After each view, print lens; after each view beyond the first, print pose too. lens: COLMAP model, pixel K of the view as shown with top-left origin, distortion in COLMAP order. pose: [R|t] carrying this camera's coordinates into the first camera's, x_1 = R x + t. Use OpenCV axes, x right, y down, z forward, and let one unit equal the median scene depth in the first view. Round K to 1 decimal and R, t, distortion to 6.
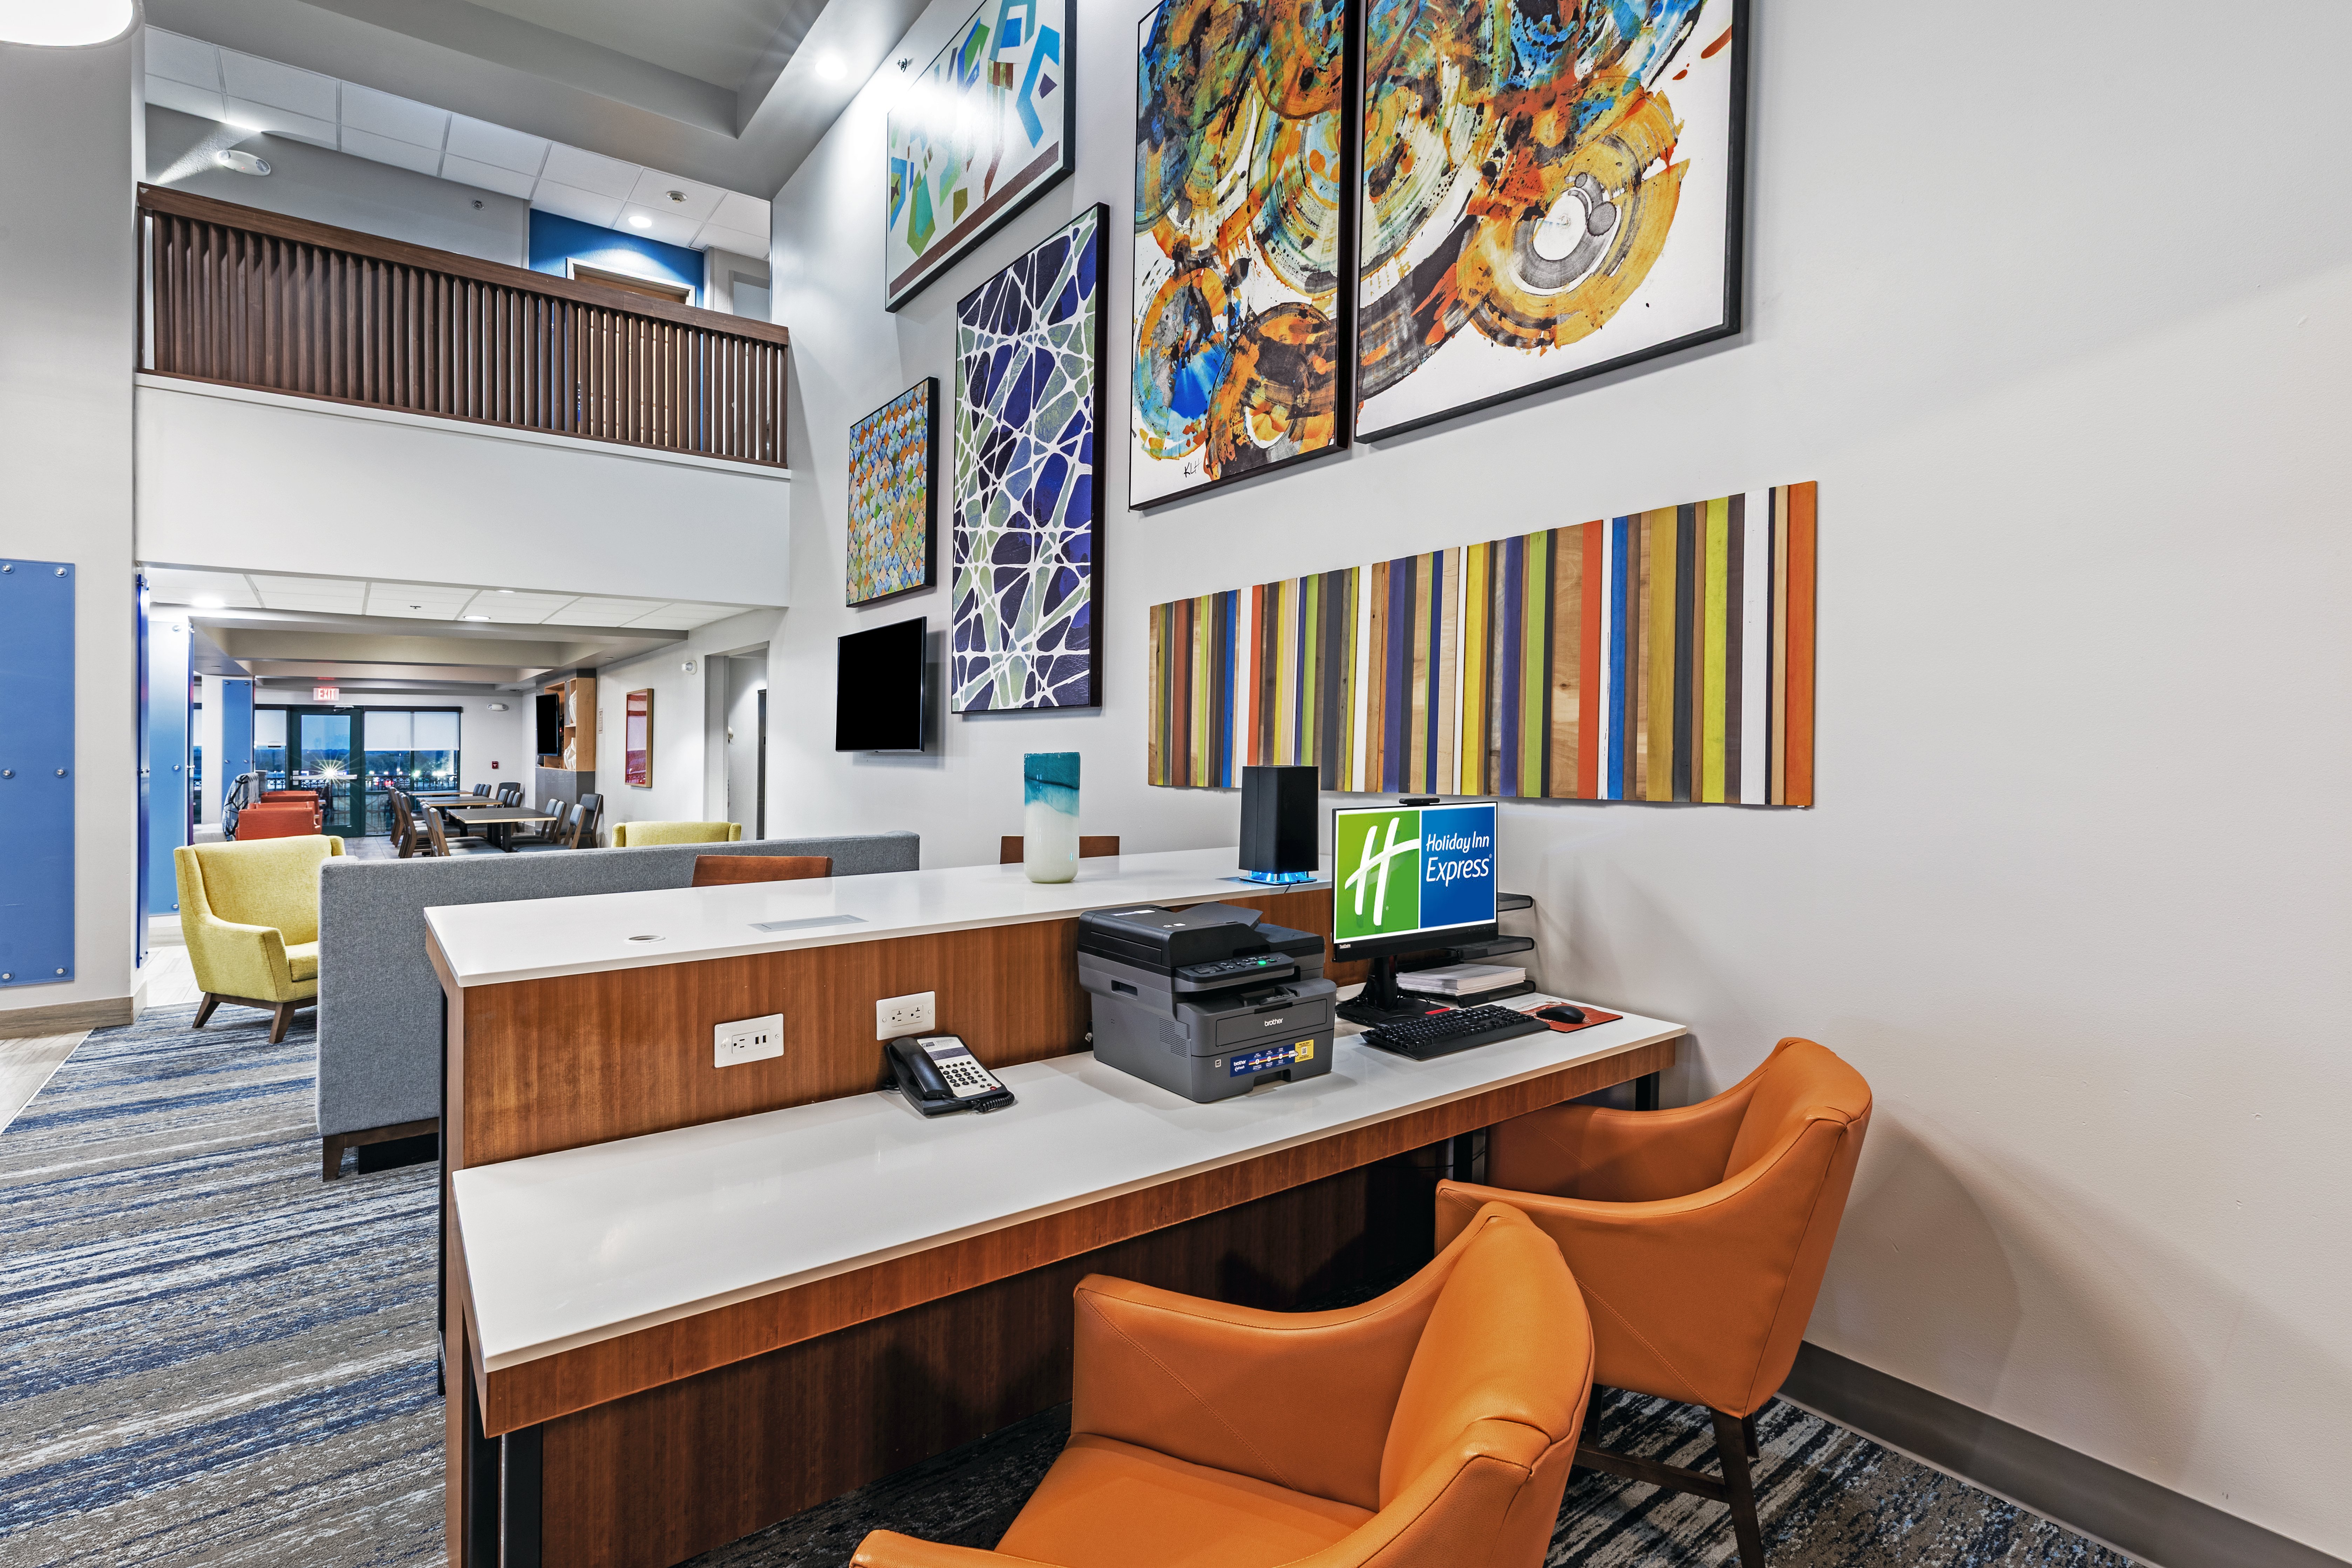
lens RADIAL K [[1101.0, 0, 1167.7], [0, 1101.0, 781.6], [0, 0, 1]] dist [0.006293, 0.000046]
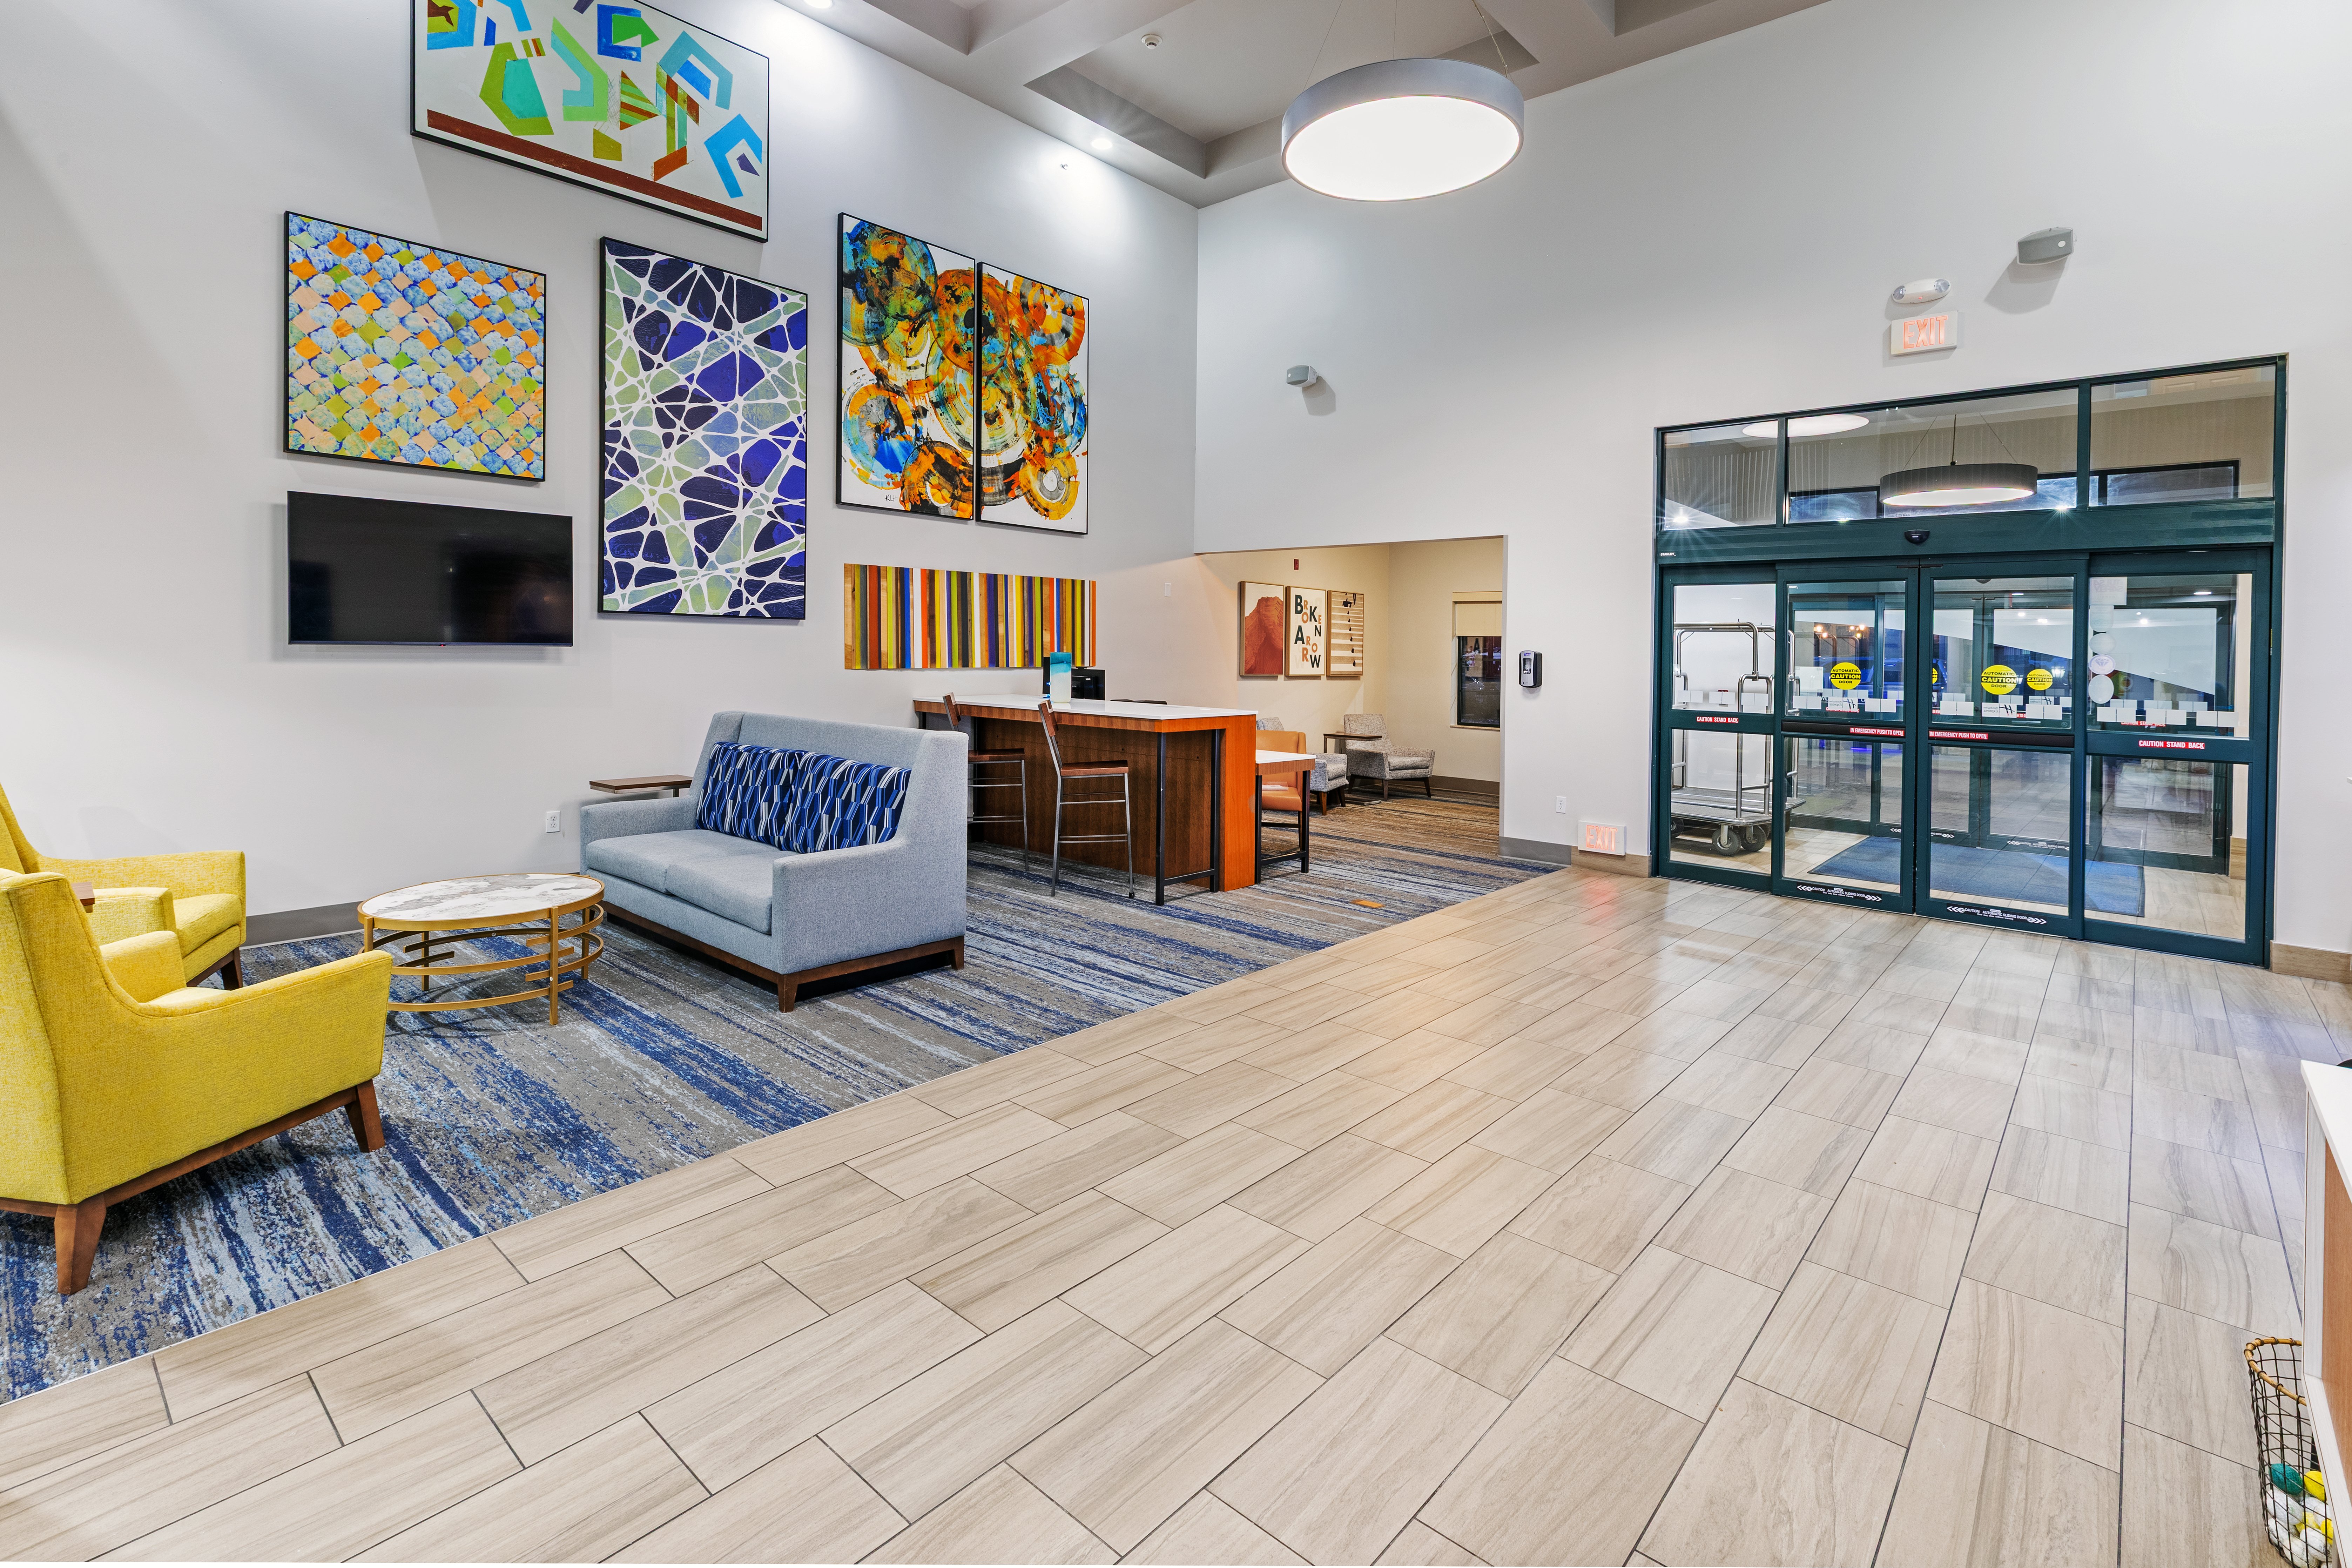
lens RADIAL K [[1101.0, 0, 1155.1], [0, 1101.0, 770.3], [0, 0, 1]] dist [0.006293, 0.000046]
pose [[-0.207362, -0.104882, 0.972626, -1.694822], [0.016979, 0.993701, 0.110774, -0.020543], [-0.978117, 0.039484, -0.204275, 0.836690]]
